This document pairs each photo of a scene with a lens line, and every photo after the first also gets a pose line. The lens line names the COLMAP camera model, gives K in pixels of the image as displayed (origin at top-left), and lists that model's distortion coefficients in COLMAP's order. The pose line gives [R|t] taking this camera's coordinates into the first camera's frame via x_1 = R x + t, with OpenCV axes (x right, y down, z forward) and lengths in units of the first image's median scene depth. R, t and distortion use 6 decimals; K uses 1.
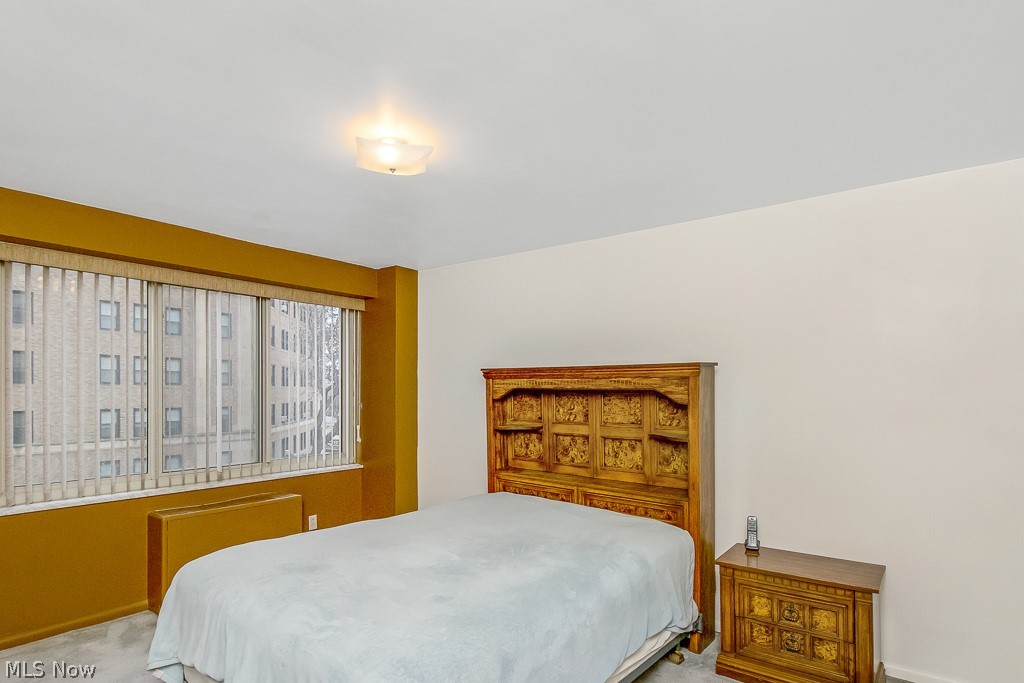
lens RADIAL K [[544.7, 0, 503.3], [0, 544.7, 394.4], [0, 0, 1]] dist [-0.000344, -0.002290]
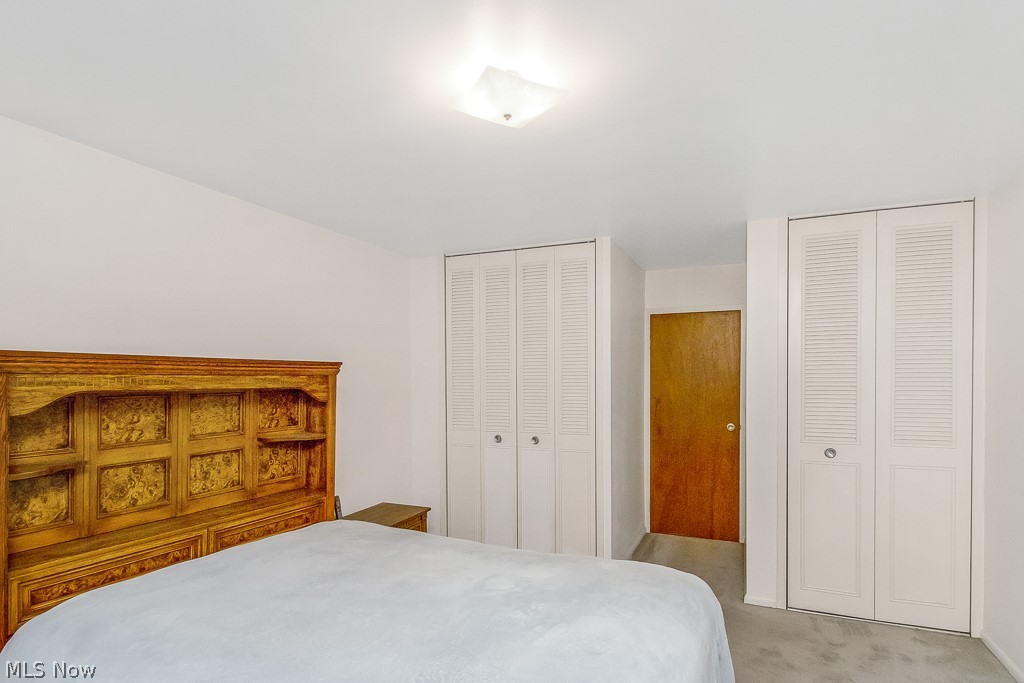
lens RADIAL K [[553.9, 0, 505.9], [0, 553.9, 387.8], [0, 0, 1]] dist [0.002401, -0.002905]
pose [[-0.252184, -0.019732, 0.967478, -0.640869], [0.010567, 0.999676, 0.023143, -0.024764], [-0.967622, 0.016060, -0.251894, 0.786195]]
